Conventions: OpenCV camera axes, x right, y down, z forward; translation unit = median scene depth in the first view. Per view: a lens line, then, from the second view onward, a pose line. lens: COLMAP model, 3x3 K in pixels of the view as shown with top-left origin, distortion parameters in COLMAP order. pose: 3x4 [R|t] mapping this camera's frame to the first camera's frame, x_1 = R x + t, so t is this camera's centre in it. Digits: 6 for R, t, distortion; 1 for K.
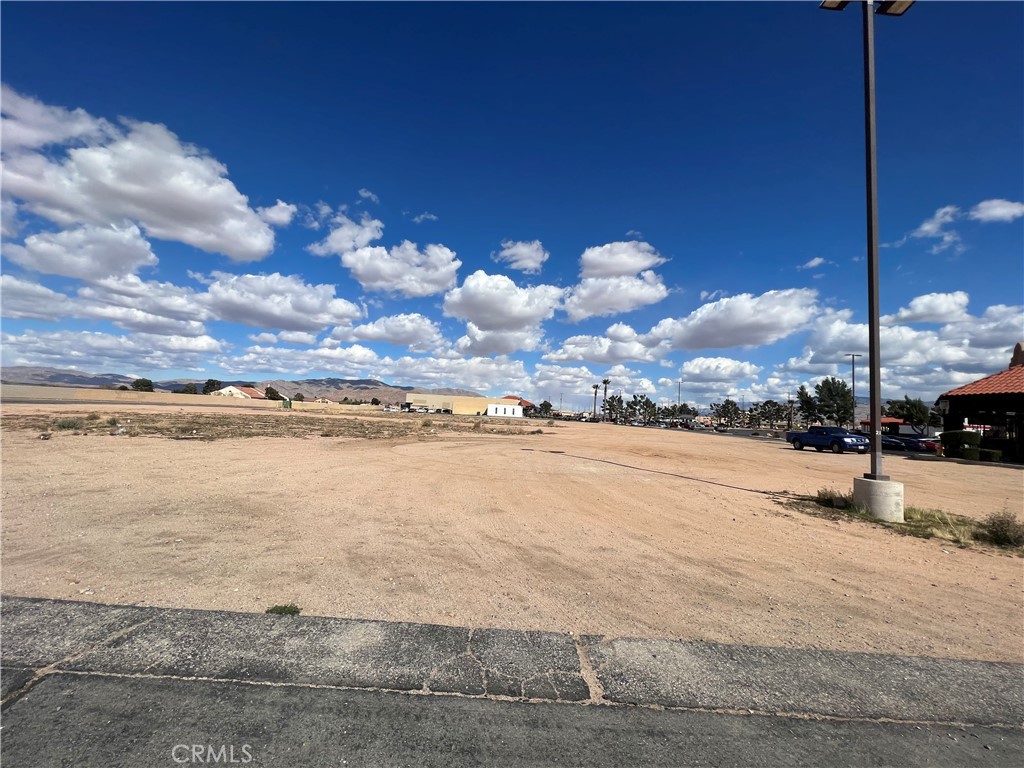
lens RADIAL K [[411.0, 0, 517.3], [0, 411.0, 378.5], [0, 0, 1]] dist [0.002166, 0.000120]
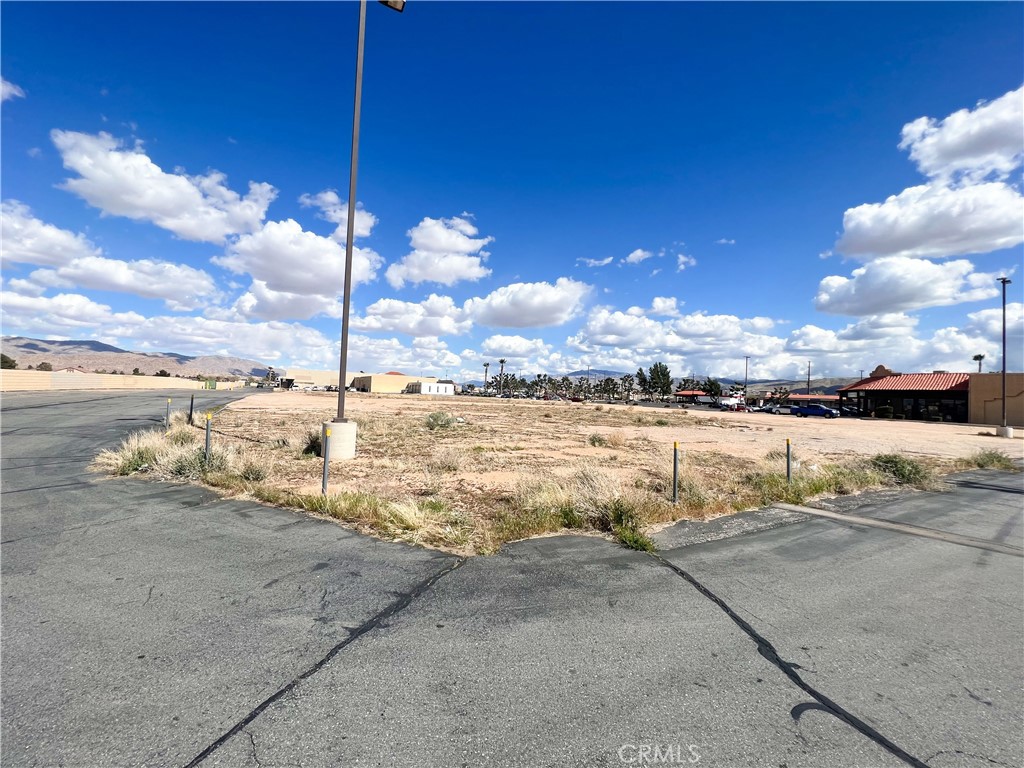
lens RADIAL K [[408.5, 0, 514.5], [0, 408.5, 380.2], [0, 0, 1]] dist [-0.004611, -0.000501]
pose [[0.886093, -0.001916, 0.463504, -0.192258], [-0.032844, 0.997218, 0.066911, -0.011454], [-0.462342, -0.074513, 0.883565, -0.007818]]
